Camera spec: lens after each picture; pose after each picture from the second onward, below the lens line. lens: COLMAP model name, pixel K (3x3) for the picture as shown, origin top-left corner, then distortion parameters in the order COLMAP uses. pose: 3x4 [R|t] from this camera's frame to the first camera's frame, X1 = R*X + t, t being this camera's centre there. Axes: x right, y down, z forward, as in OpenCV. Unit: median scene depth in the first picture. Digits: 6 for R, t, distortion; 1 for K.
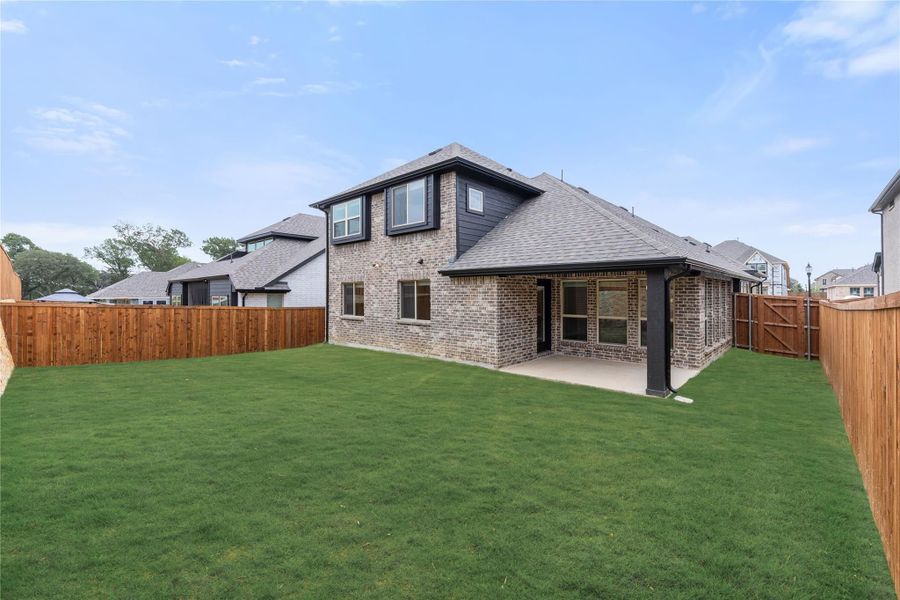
lens RADIAL K [[402.1, 0, 447.6], [0, 402.1, 298.4], [0, 0, 1]] dist [0.001217, 0.000442]
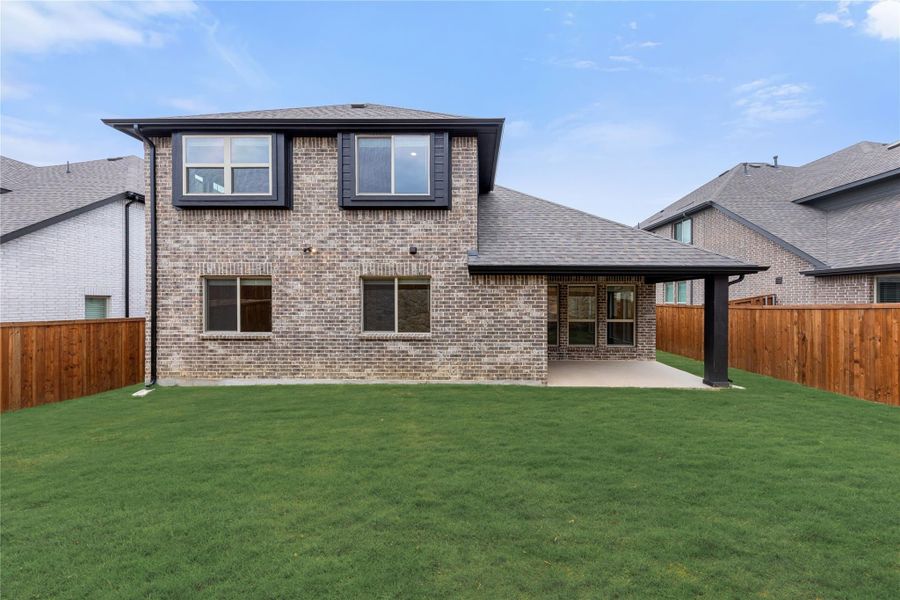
lens RADIAL K [[402.1, 0, 401.2], [0, 402.1, 310.8], [0, 0, 1]] dist [0.001217, 0.000442]
pose [[0.722667, -0.005195, 0.691177, -0.540184], [0.002965, 0.999986, 0.004416, 0.011040], [-0.691190, -0.001142, 0.722672, 0.468714]]
